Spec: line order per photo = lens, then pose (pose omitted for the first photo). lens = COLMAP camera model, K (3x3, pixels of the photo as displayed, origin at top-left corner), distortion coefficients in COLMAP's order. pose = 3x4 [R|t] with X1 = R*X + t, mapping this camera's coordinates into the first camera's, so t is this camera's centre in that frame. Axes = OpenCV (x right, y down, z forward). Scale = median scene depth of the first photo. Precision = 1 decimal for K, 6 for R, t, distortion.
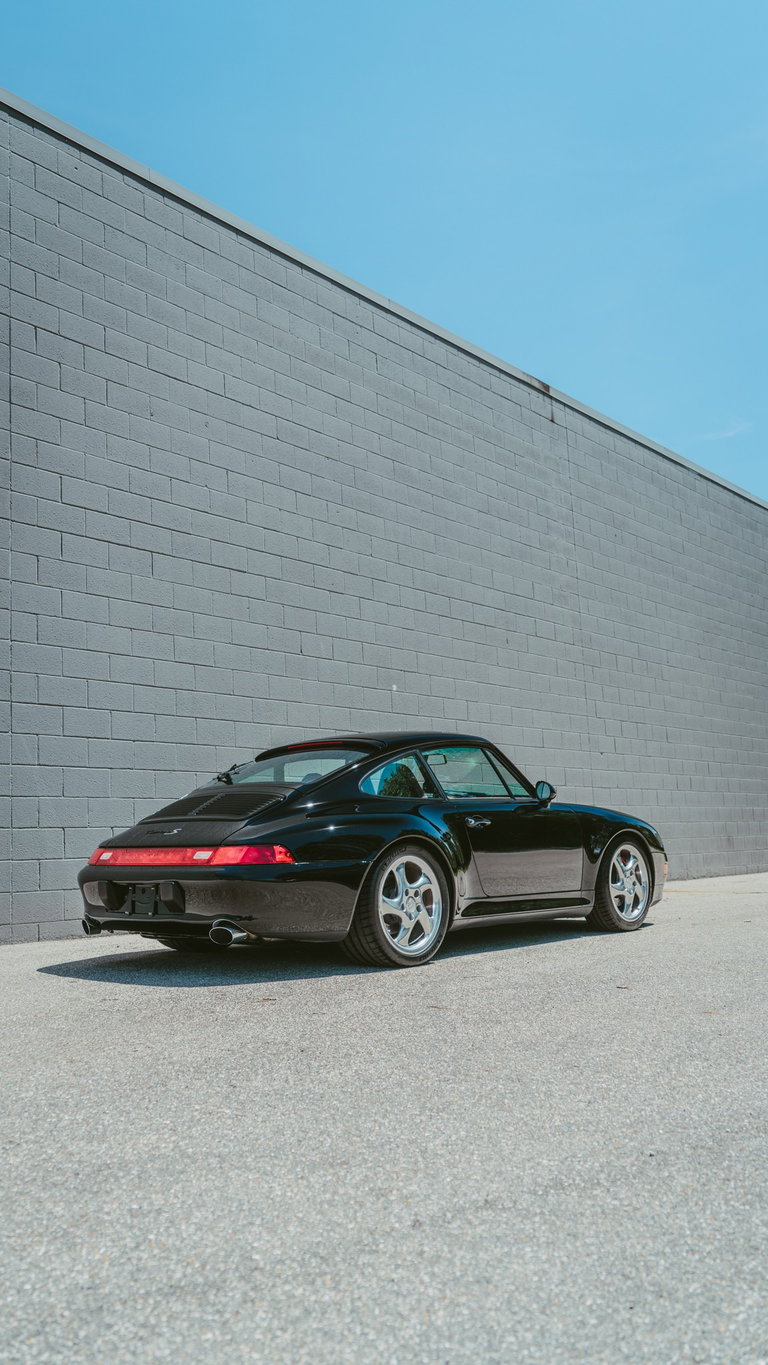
lens RADIAL K [[1198.2, 0, 353.4], [0, 1198.2, 691.2], [0, 0, 1]] dist [0.001573, 0.014618]
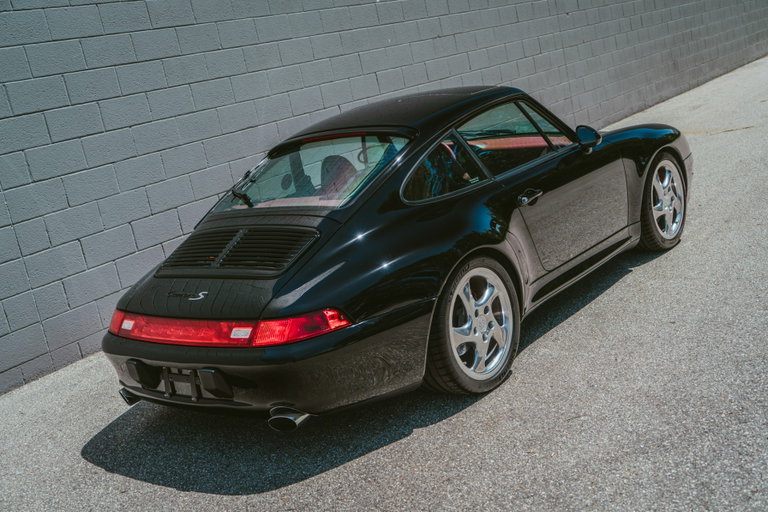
lens RADIAL K [[923.8, 0, 379.2], [0, 923.8, 258.0], [0, 0, 1]] dist [0.018678, 0.000000]
pose [[0.985091, -0.170491, 0.022980, -0.027336], [0.153349, 0.930775, 0.331876, -0.083536], [-0.077972, -0.323404, 0.943043, 0.298867]]
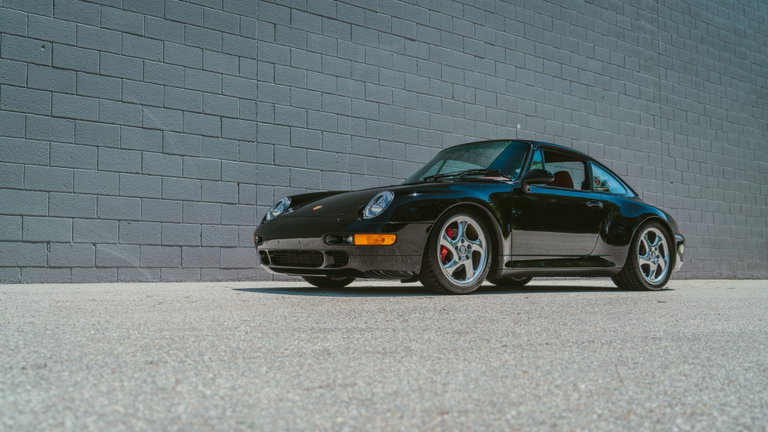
lens RADIAL K [[883.6, 0, 381.0], [0, 883.6, 214.0], [0, 0, 1]] dist [0.021826, 0.000000]
pose [[0.991870, 0.029447, -0.123804, 0.007935], [-0.021069, 0.997433, 0.068437, 0.046269], [0.125501, -0.065273, 0.989944, -0.081470]]
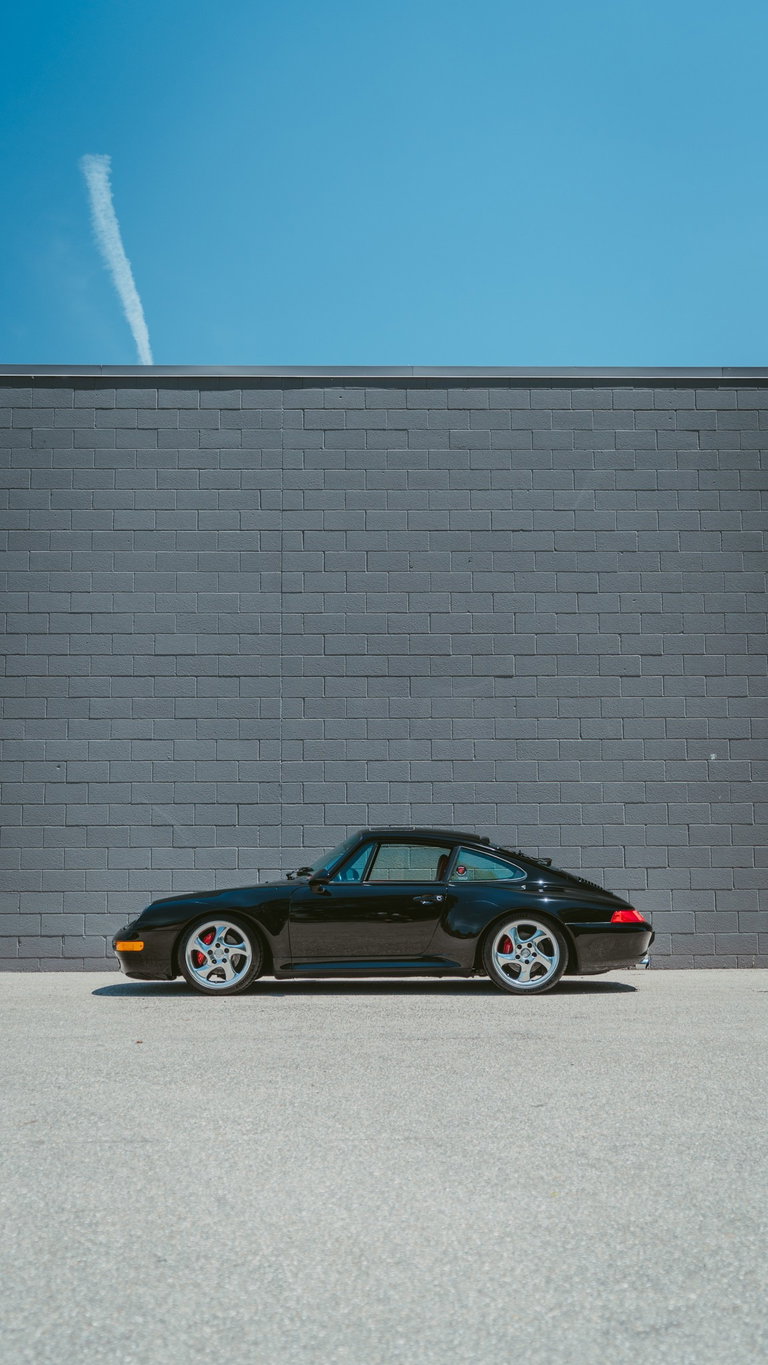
lens RADIAL K [[1570.4, 0, 379.6], [0, 1570.4, 691.0], [0, 0, 1]] dist [0.021826, 0.000000]
pose [[0.651329, -0.069706, -0.755587, 1.273305], [0.081840, 0.996416, -0.021376, -0.078619], [0.754369, -0.047915, 0.654700, -0.151800]]
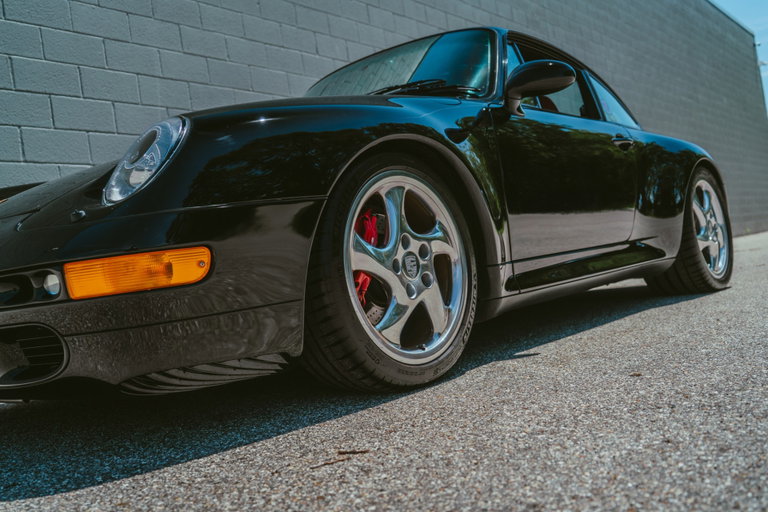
lens RADIAL K [[734.7, 0, 381.3], [0, 734.7, 263.4], [0, 0, 1]] dist [-0.007564, 0.000000]
pose [[0.994308, -0.102392, 0.029458, -0.034645], [0.098393, 0.988502, 0.114812, 0.102811], [-0.040875, -0.111260, 0.992950, 0.482680]]
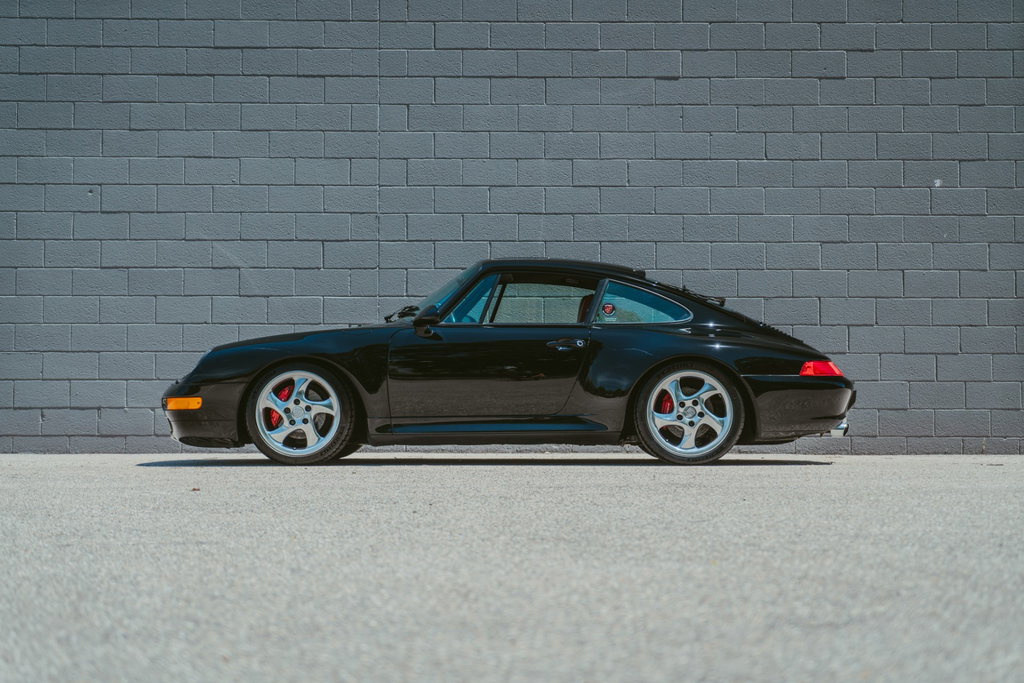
lens RADIAL K [[2028.0, 0, 502.1], [0, 2028.0, 320.9], [0, 0, 1]] dist [0.118212, 0.000000]
pose [[0.648834, -0.010893, -0.760852, 1.277747], [0.077160, 0.995685, 0.051545, -0.005816], [0.757008, -0.092151, 0.646875, -0.158256]]
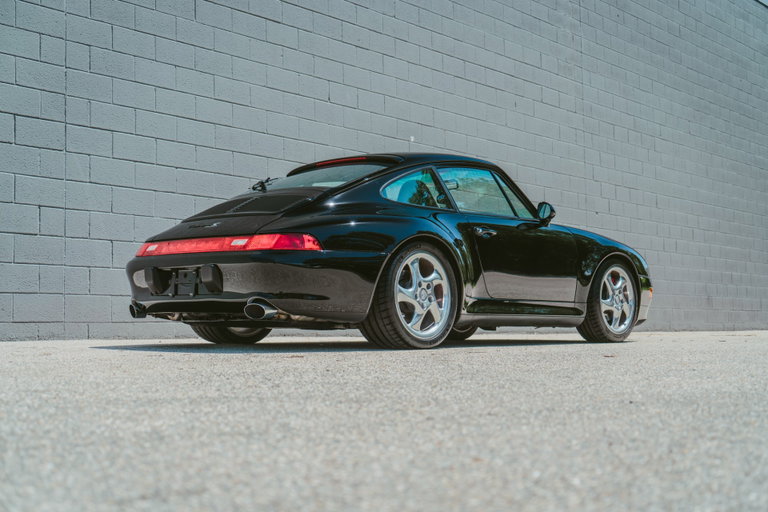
lens RADIAL K [[1091.1, 0, 382.3], [0, 1091.1, 253.8], [0, 0, 1]] dist [0.042579, 0.000000]
pose [[0.999585, 0.026549, 0.011215, -0.002572], [-0.027187, 0.997754, 0.061219, 0.060845], [-0.009564, -0.061499, 0.998061, -0.015668]]
